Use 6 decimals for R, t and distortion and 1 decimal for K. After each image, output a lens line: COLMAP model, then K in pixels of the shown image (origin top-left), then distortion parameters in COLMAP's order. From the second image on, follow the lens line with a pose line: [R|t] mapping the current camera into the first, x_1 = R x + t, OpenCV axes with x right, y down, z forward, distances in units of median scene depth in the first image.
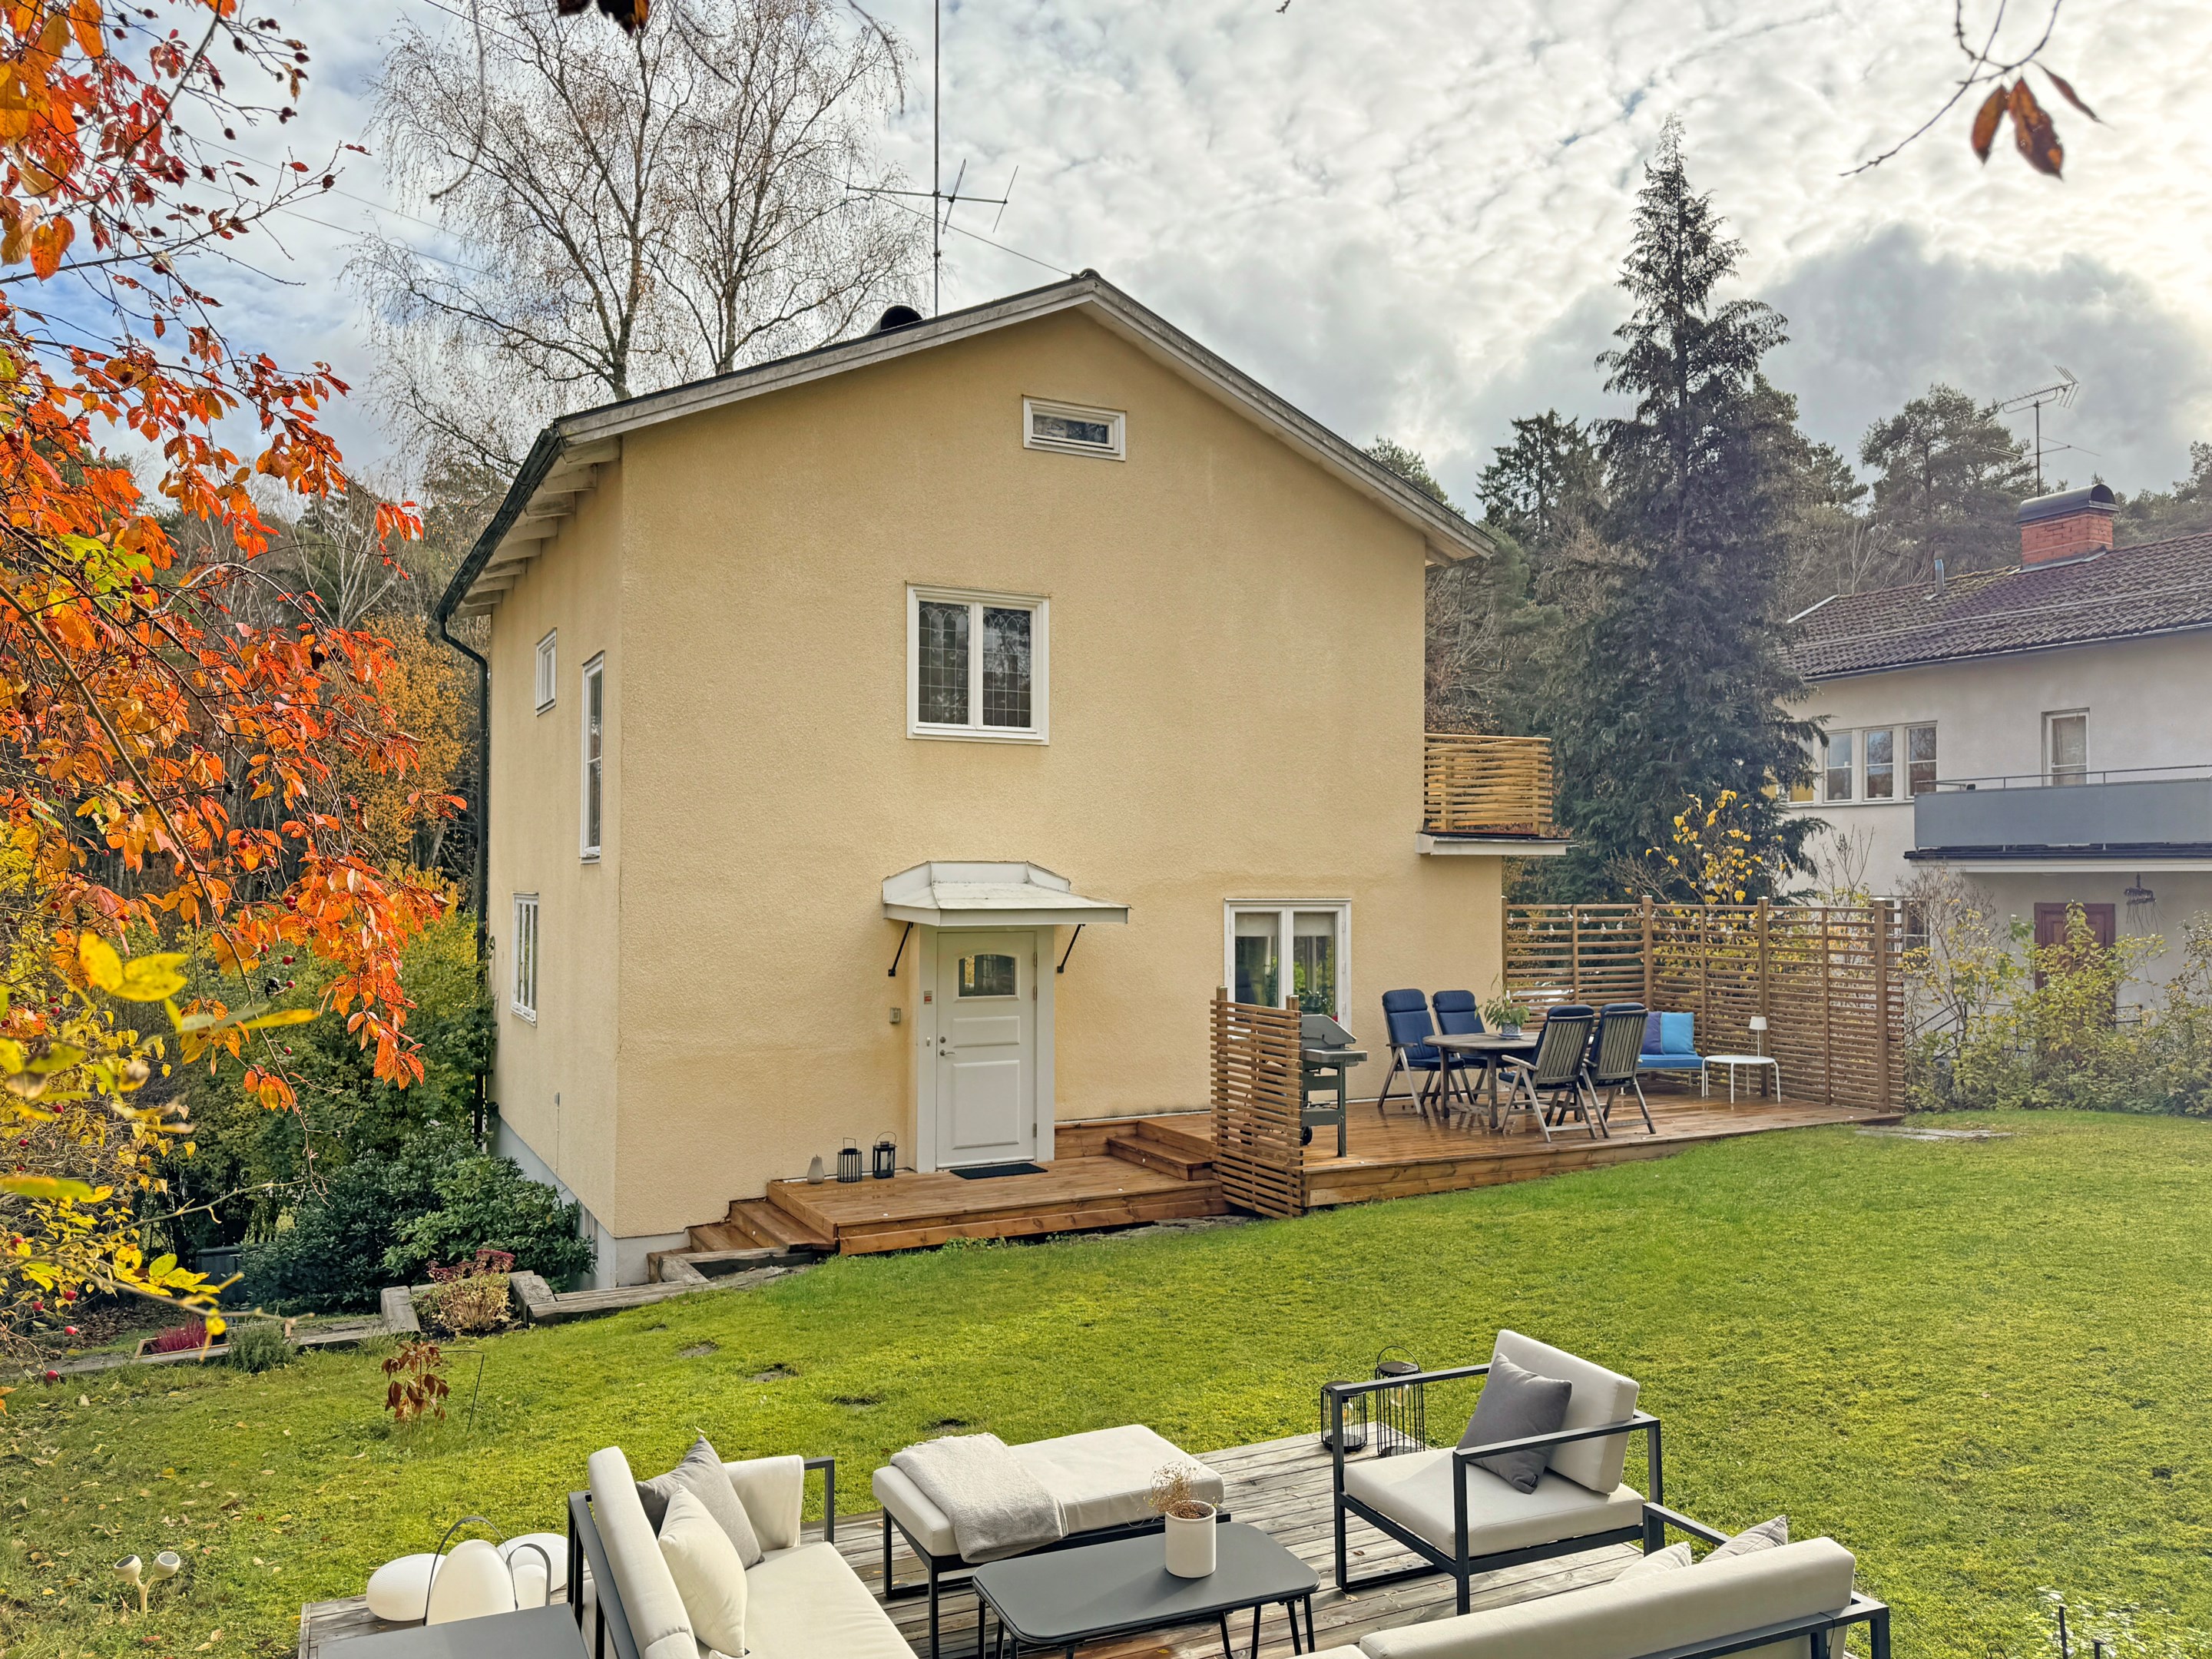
lens RADIAL K [[1634.3, 0, 1100.4], [0, 1634.3, 834.6], [0, 0, 1]] dist [0.070689, -0.082373]
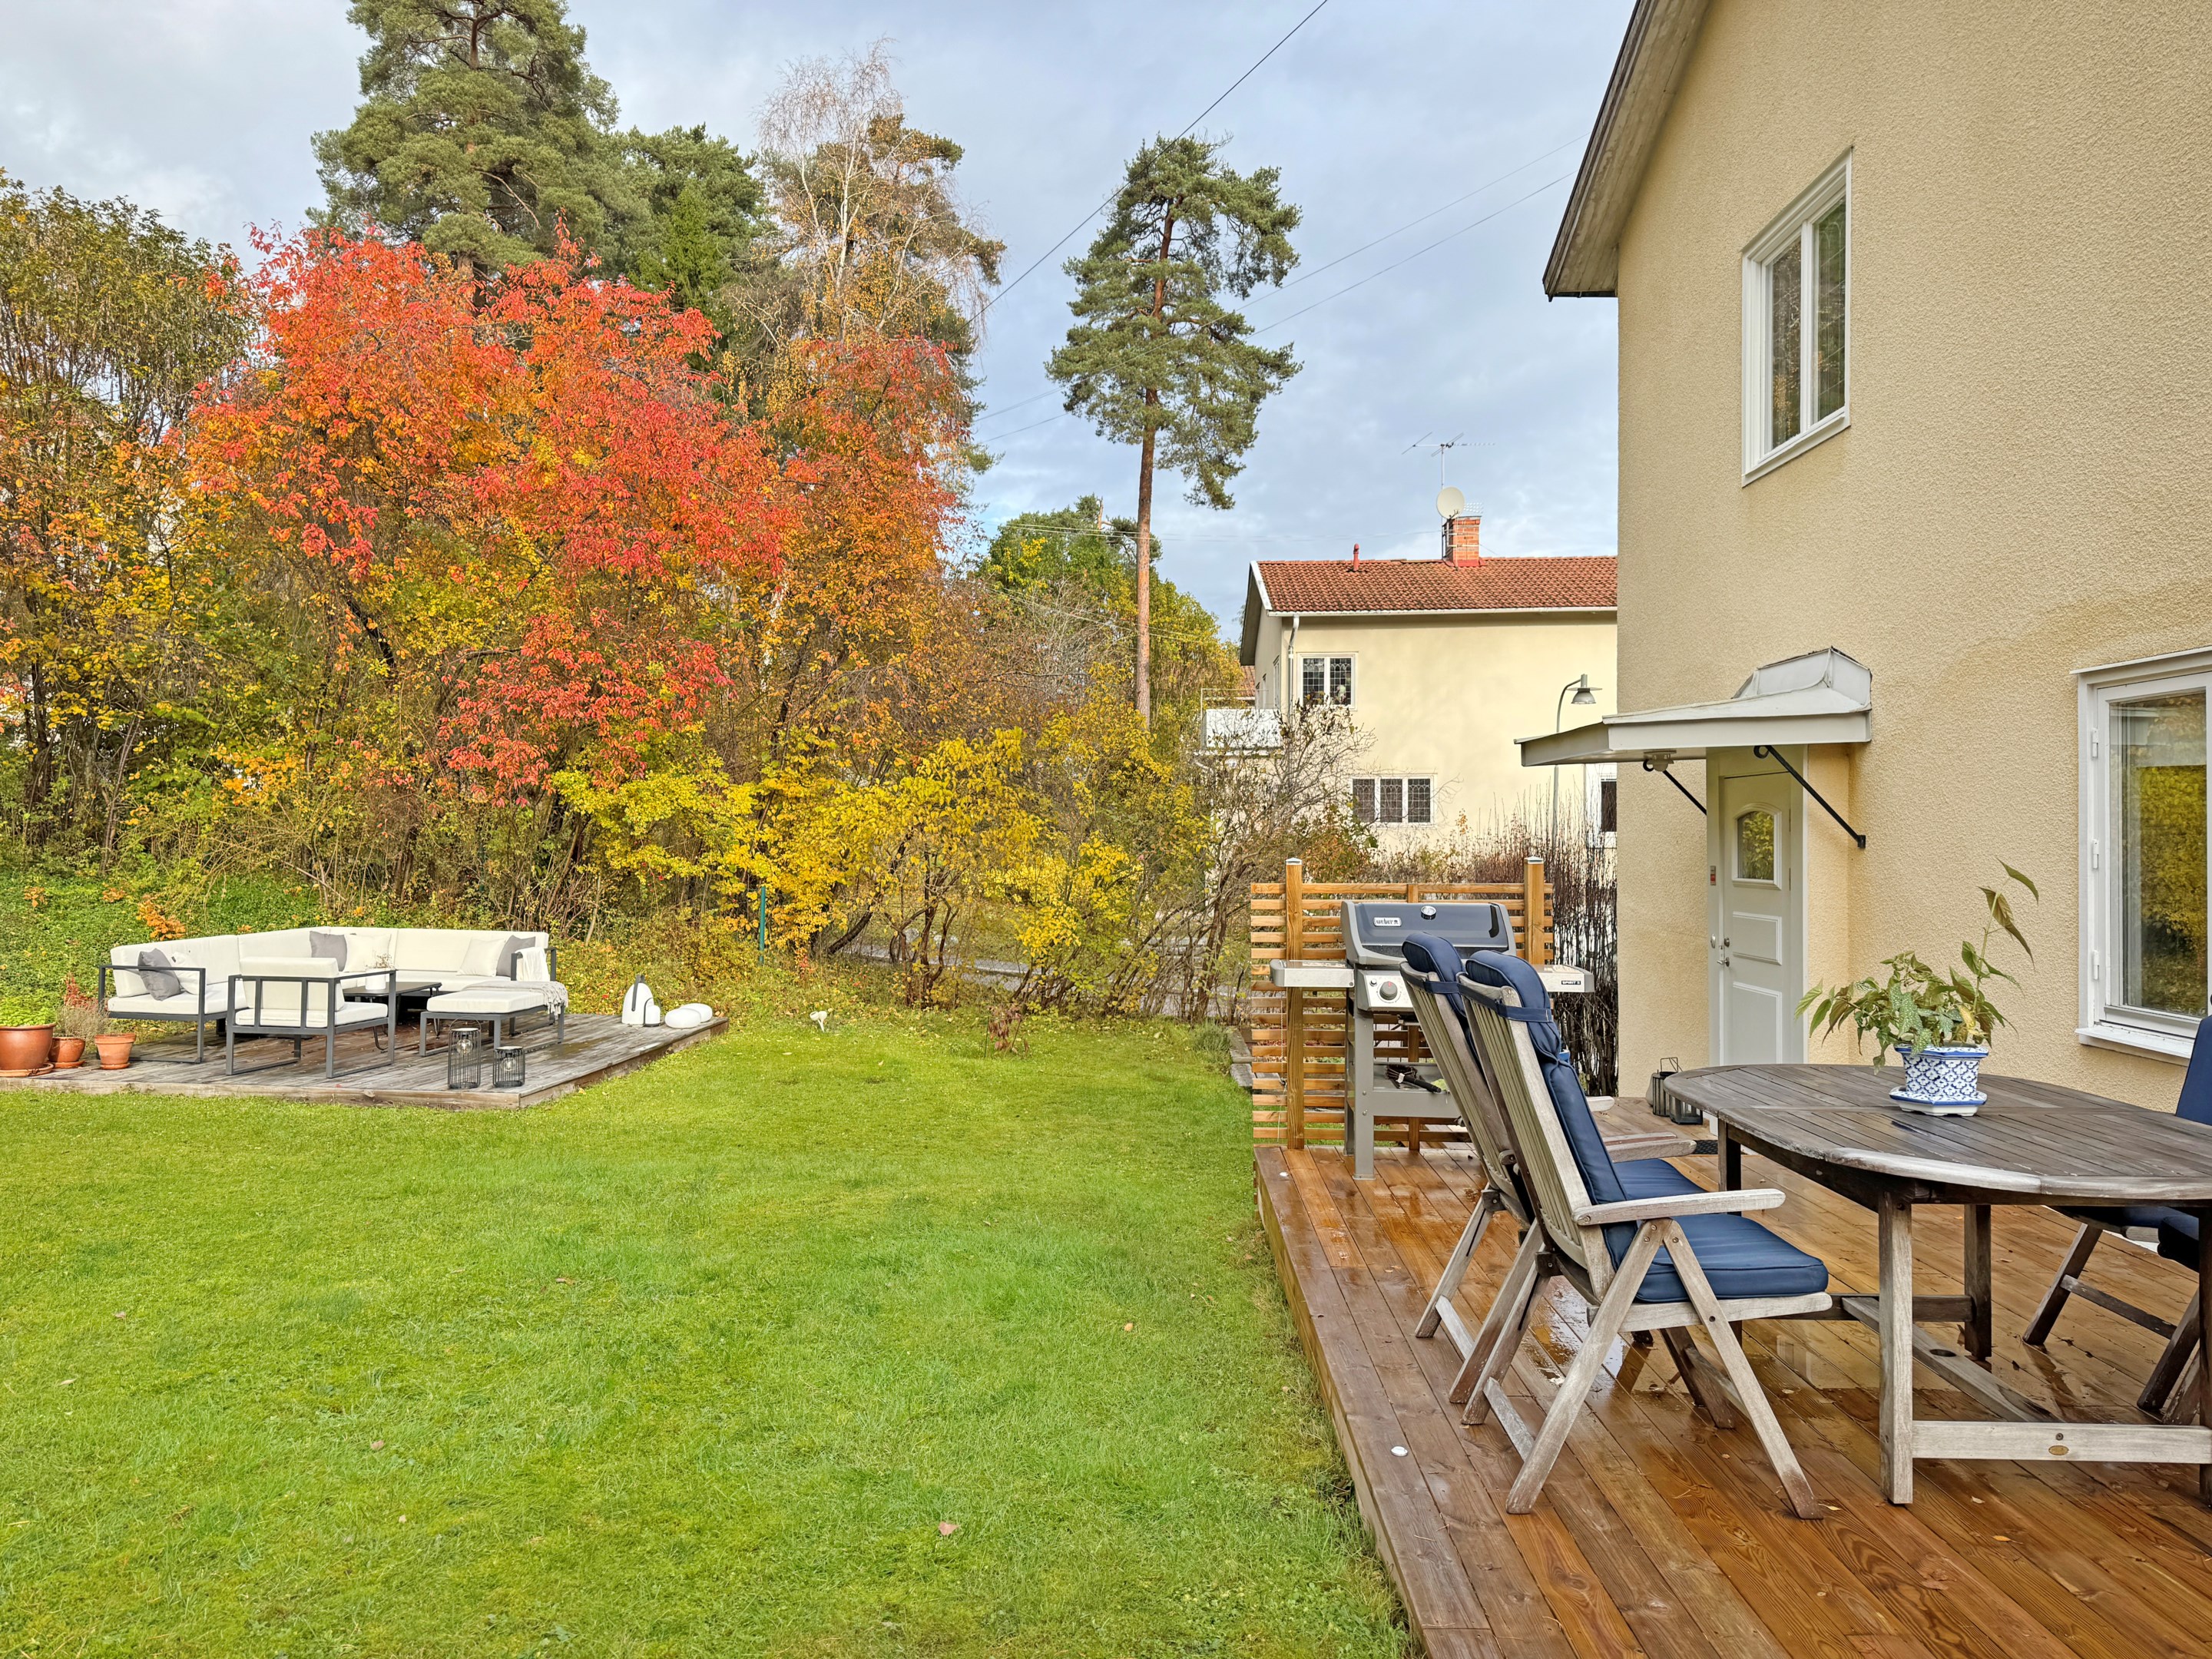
lens RADIAL K [[1562.0, 0, 1102.2], [0, 1562.0, 833.4], [0, 0, 1]] dist [0.075368, -0.092385]
pose [[-0.459973, -0.005160, -0.887918, 0.558587], [0.026101, 0.999472, -0.019330, 0.085317], [0.887549, -0.032067, -0.459596, 1.040137]]
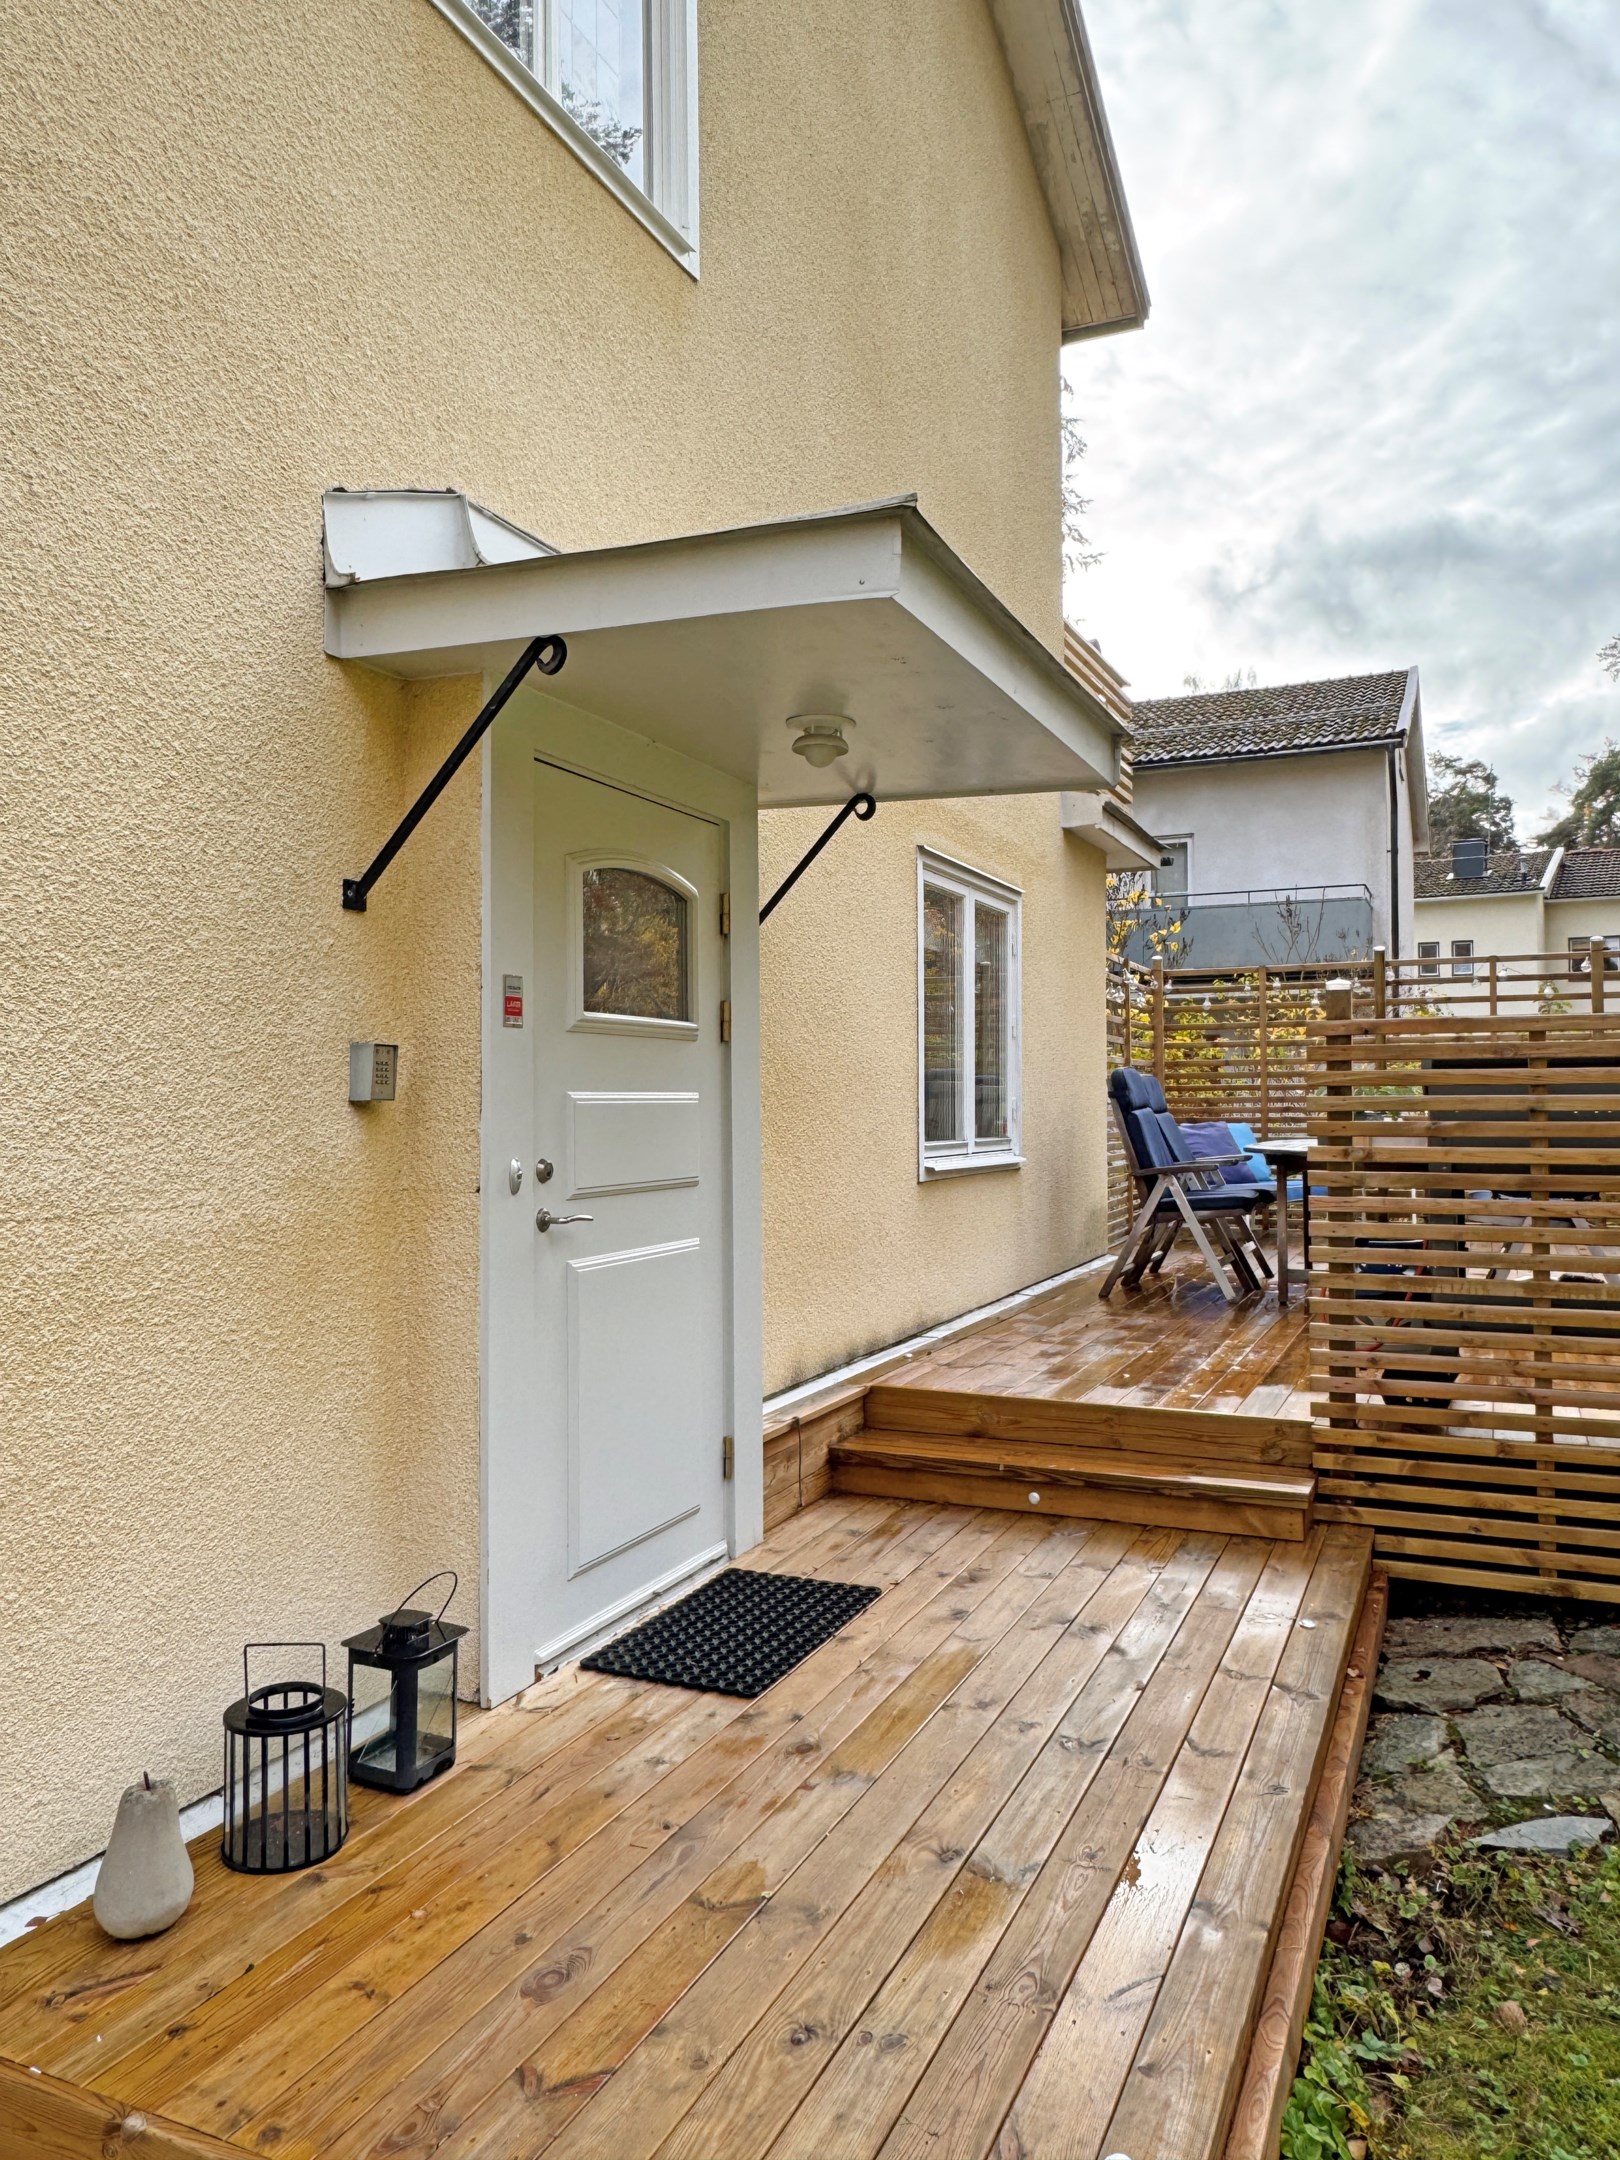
lens RADIAL K [[1482.5, 0, 810.0], [0, 1482.5, 1080.0], [0, 0, 1]] dist [-0.001769, -0.001029]
pose [[0.774218, 0.003438, 0.632910, -0.205538], [-0.008985, 0.999944, 0.005560, 0.105844], [-0.632855, -0.009991, 0.774206, 0.765159]]
